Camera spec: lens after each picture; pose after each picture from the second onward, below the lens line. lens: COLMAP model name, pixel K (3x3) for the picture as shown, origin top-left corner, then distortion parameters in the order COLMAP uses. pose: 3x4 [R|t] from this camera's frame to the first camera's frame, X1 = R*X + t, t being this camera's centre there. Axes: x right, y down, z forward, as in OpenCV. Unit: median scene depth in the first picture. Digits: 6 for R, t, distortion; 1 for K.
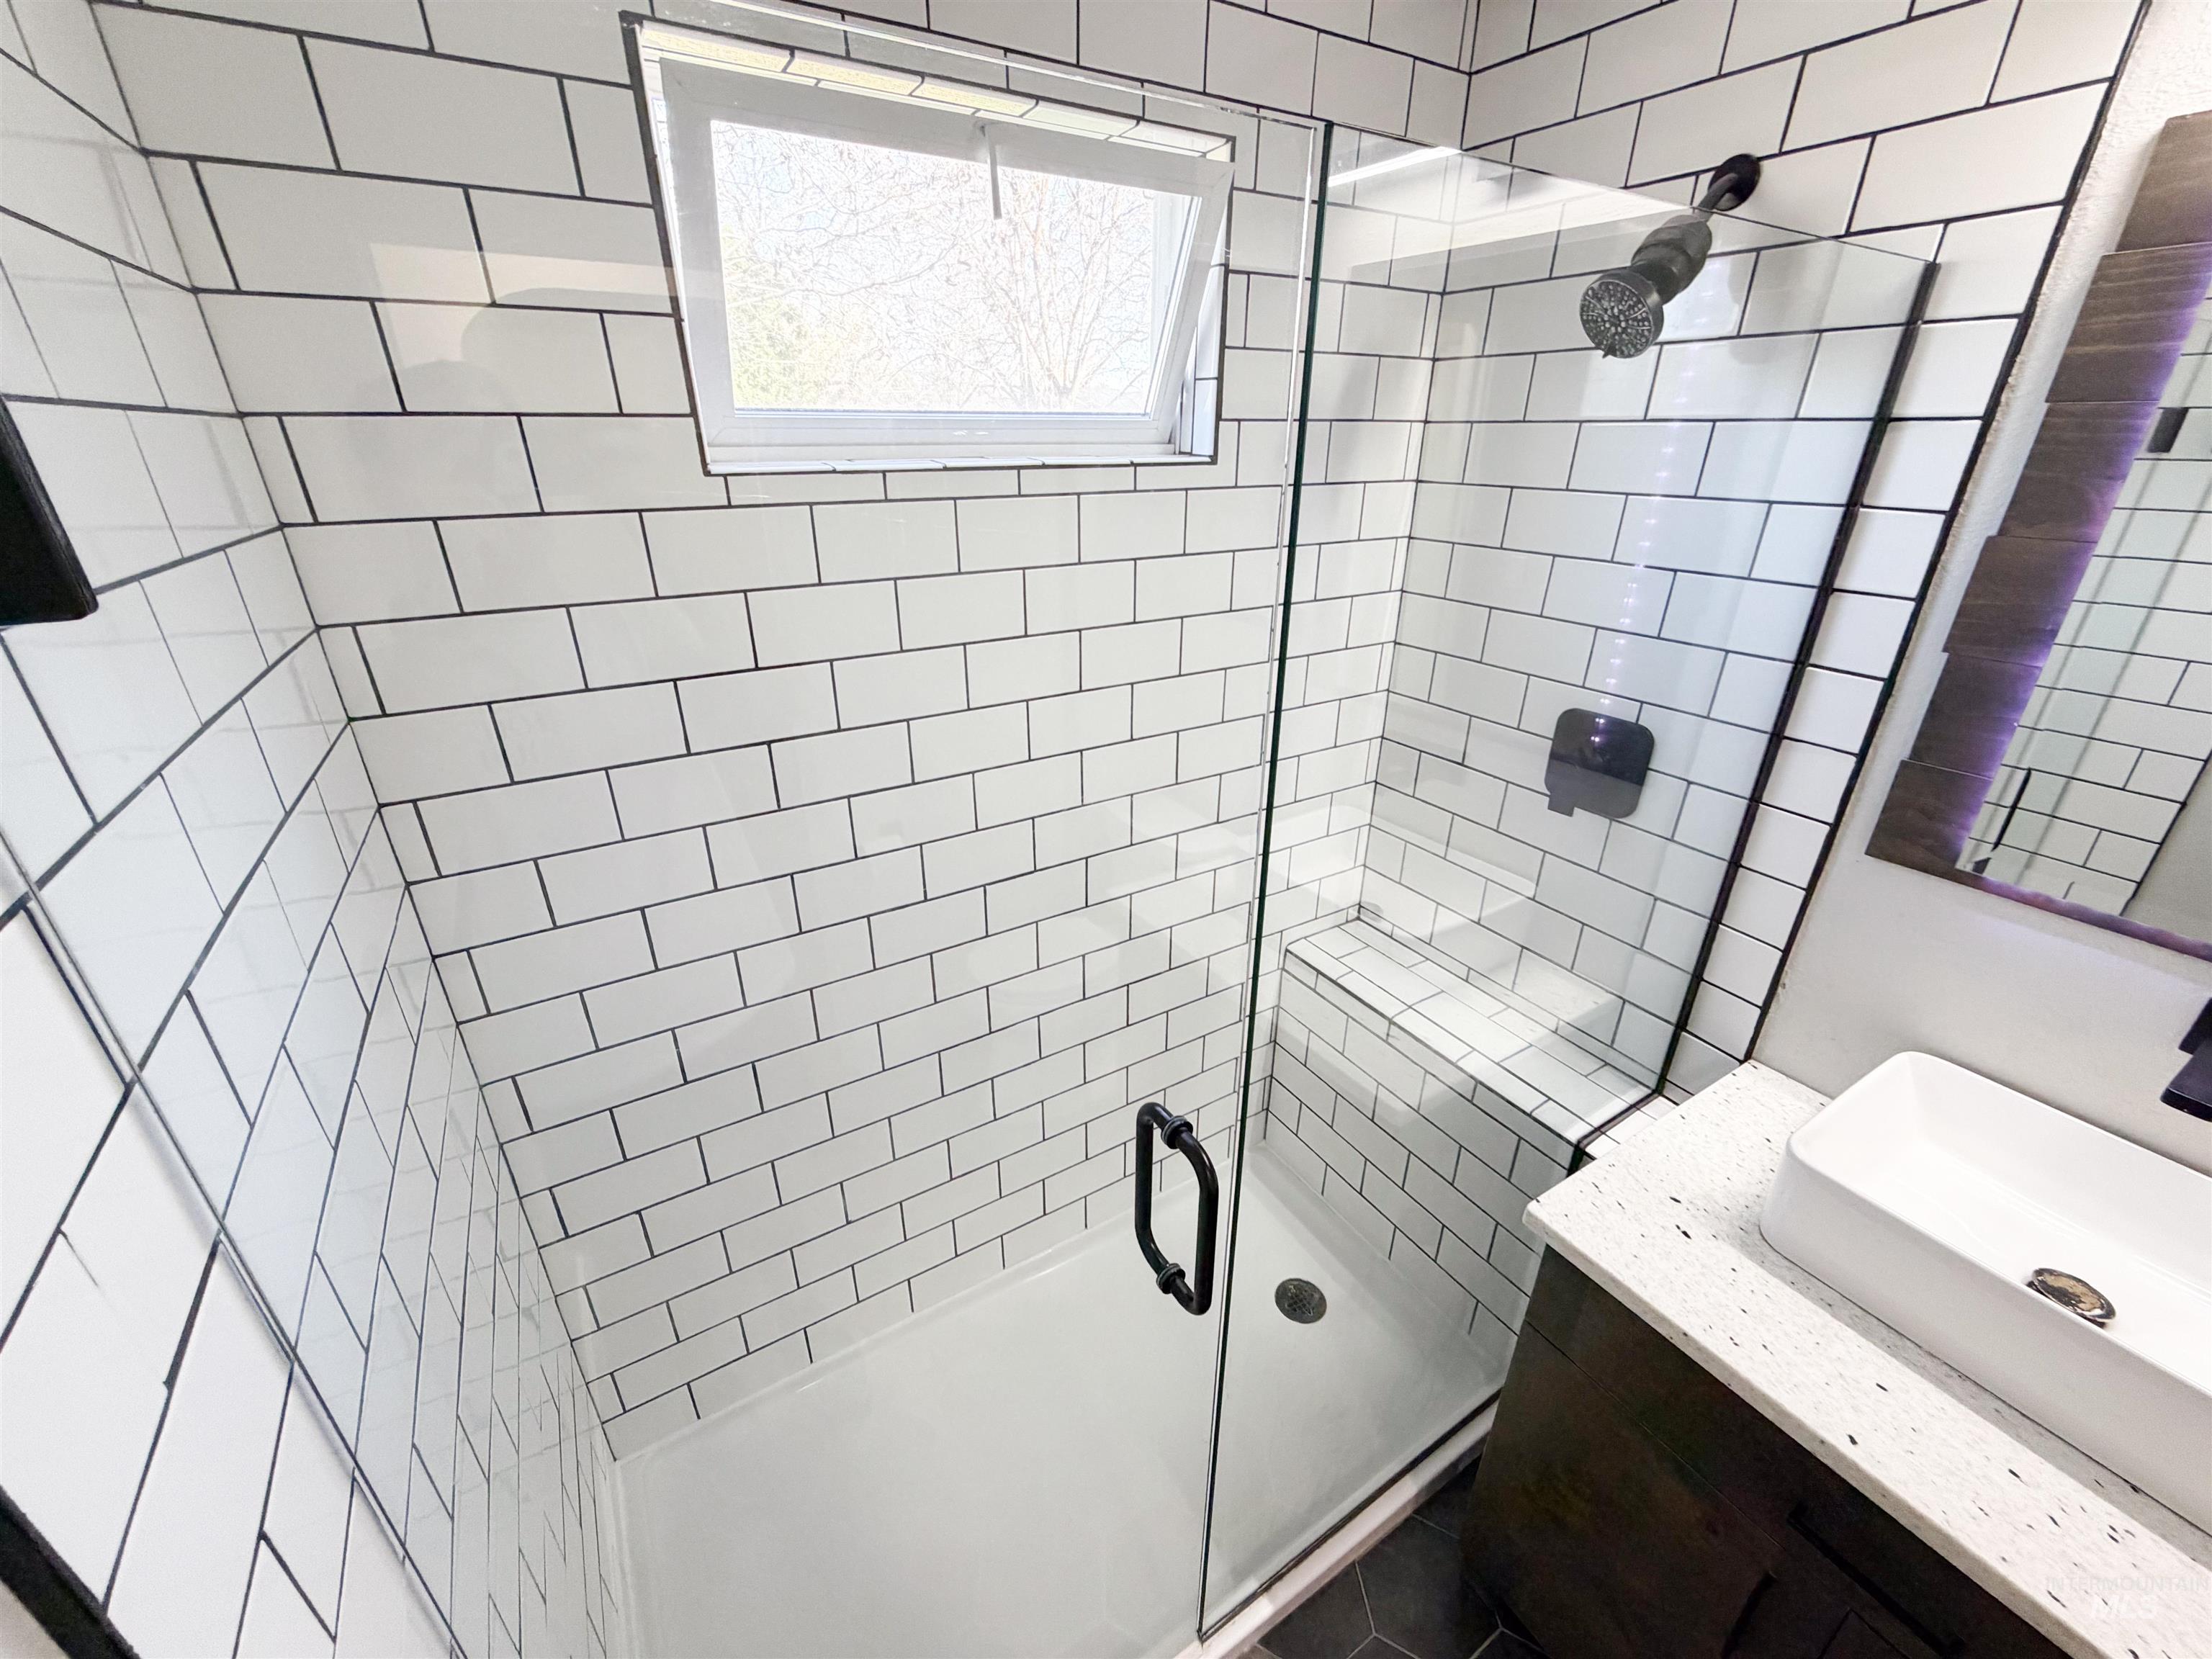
lens RADIAL K [[881.6, 0, 1102.3], [0, 881.6, 828.2], [0, 0, 1]] dist [-0.000685, 0.000444]
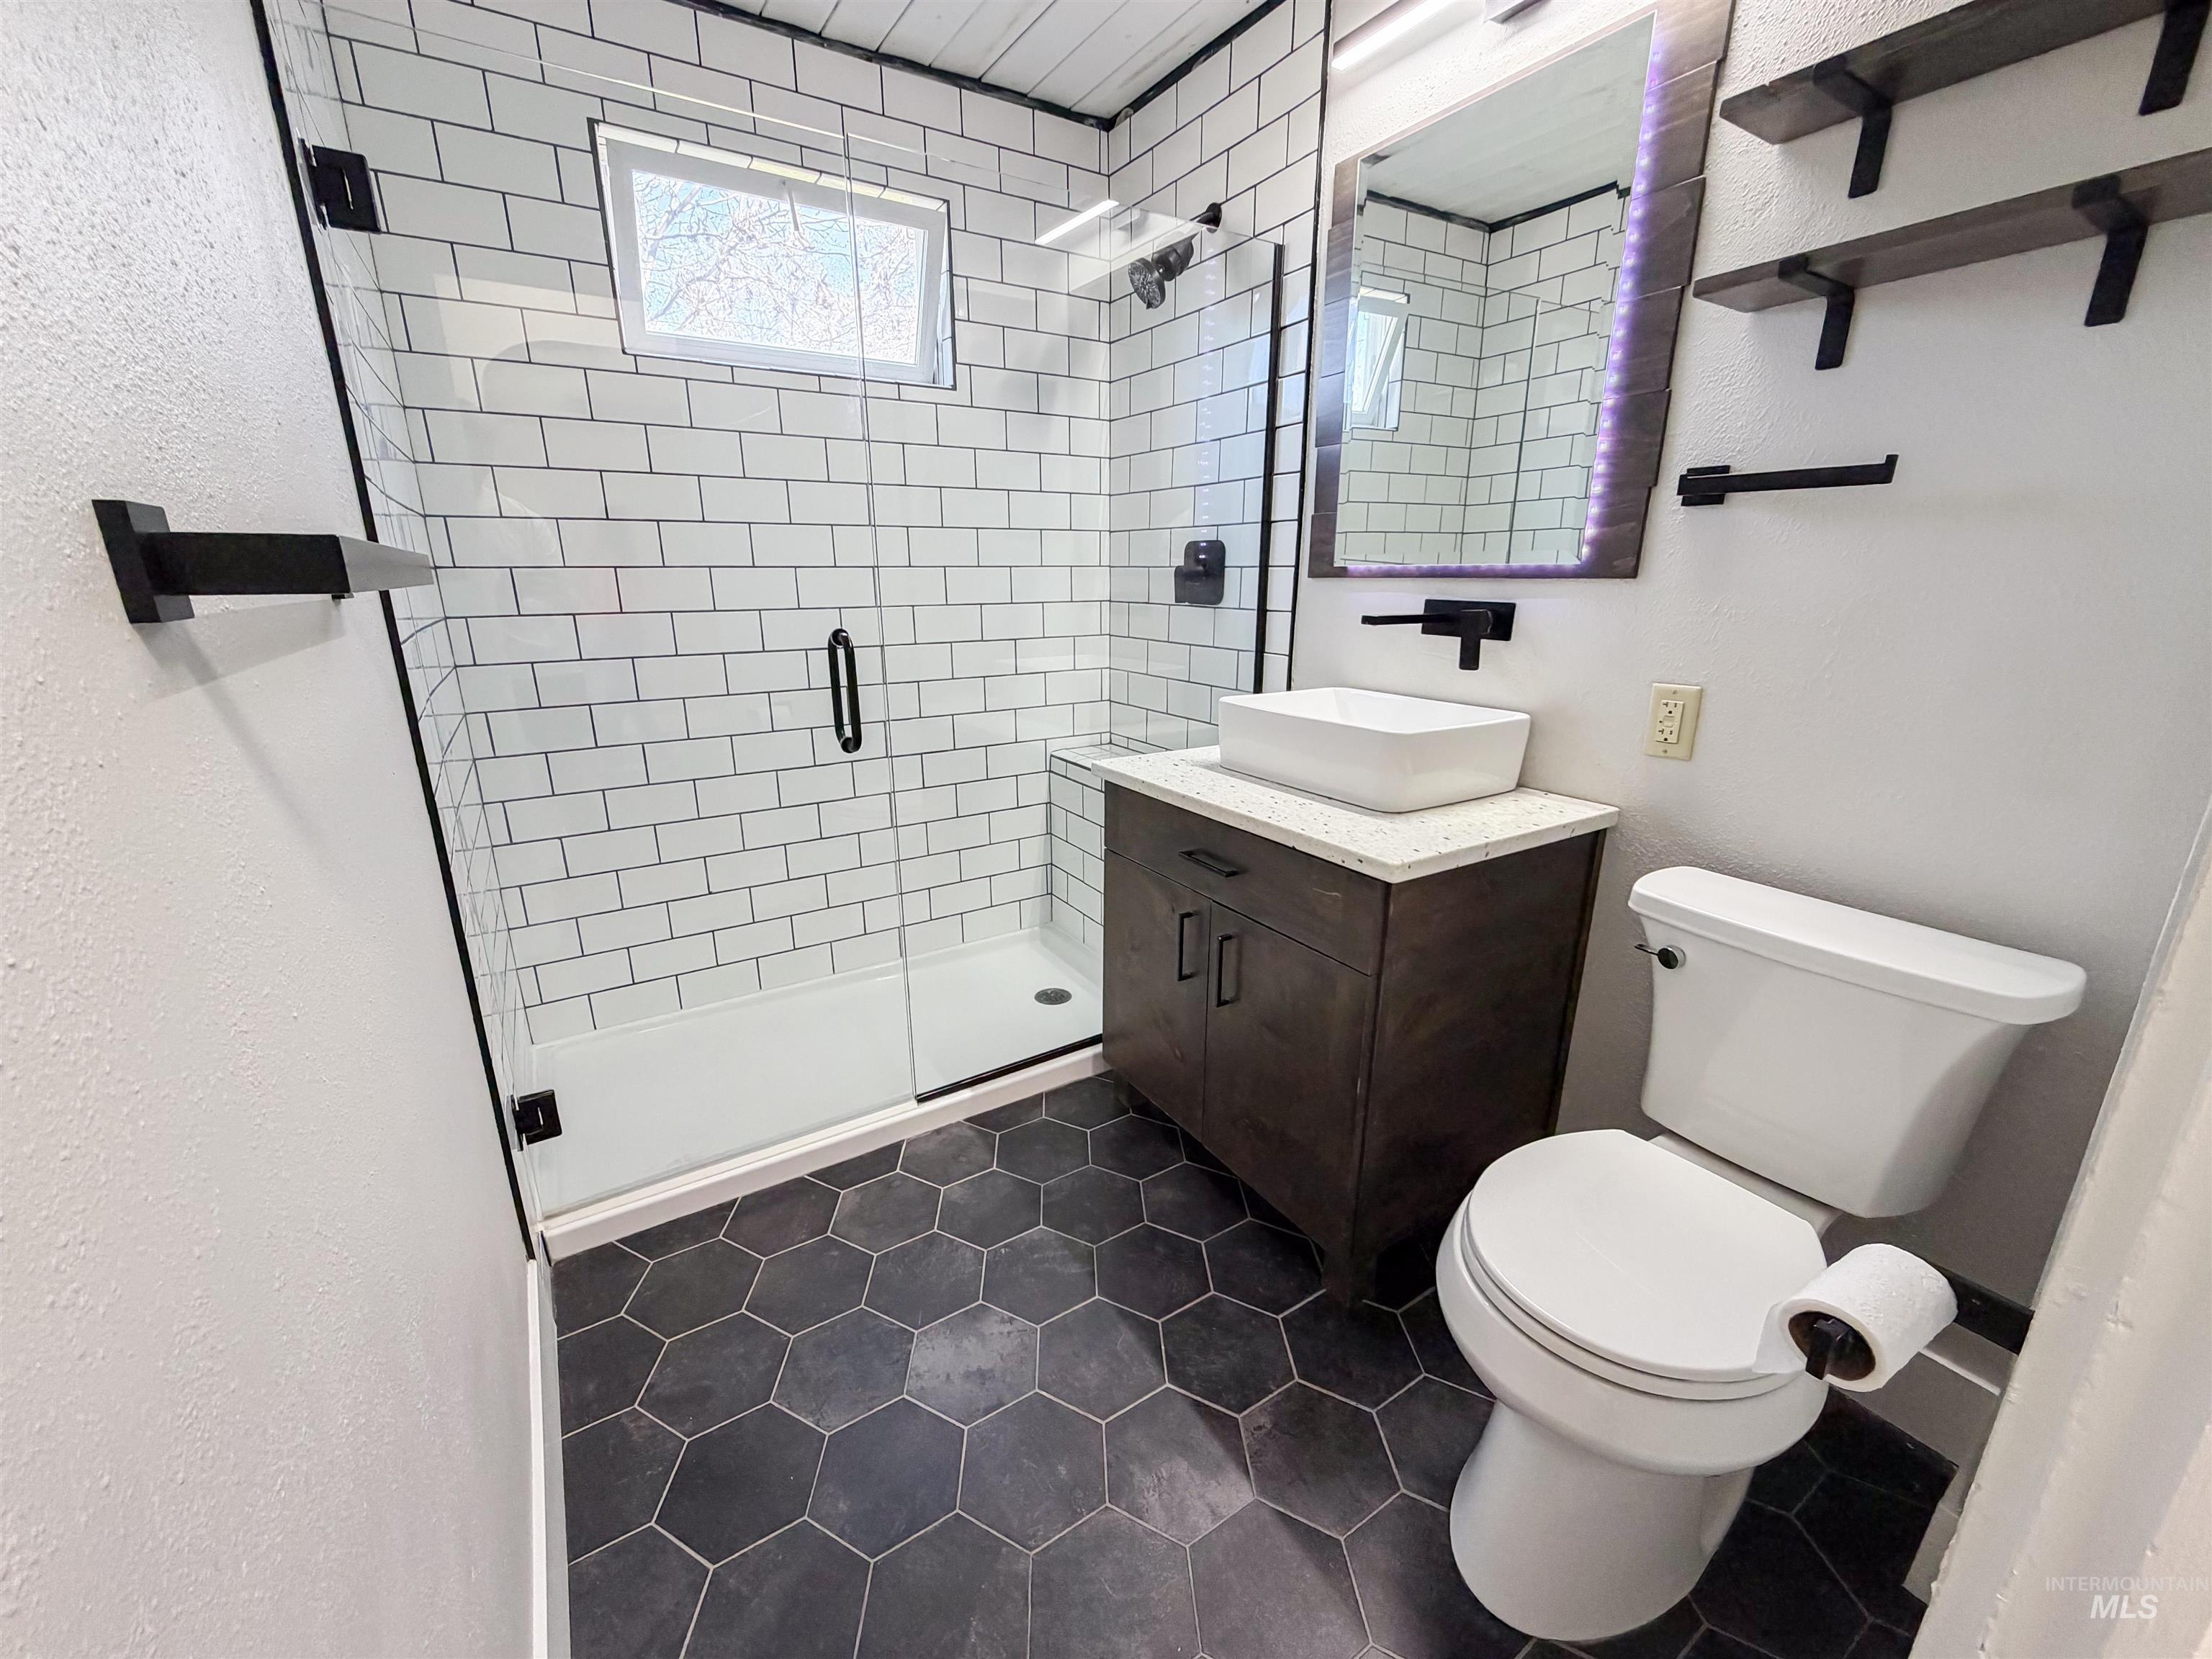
lens RADIAL K [[881.6, 0, 1104.0], [0, 881.6, 829.1], [0, 0, 1]] dist [-0.000685, 0.000444]
pose [[0.999909, -0.006315, 0.011936, 0.425698], [0.007883, 0.990632, -0.136331, 0.687418], [-0.010963, 0.136413, 0.990591, -0.561737]]
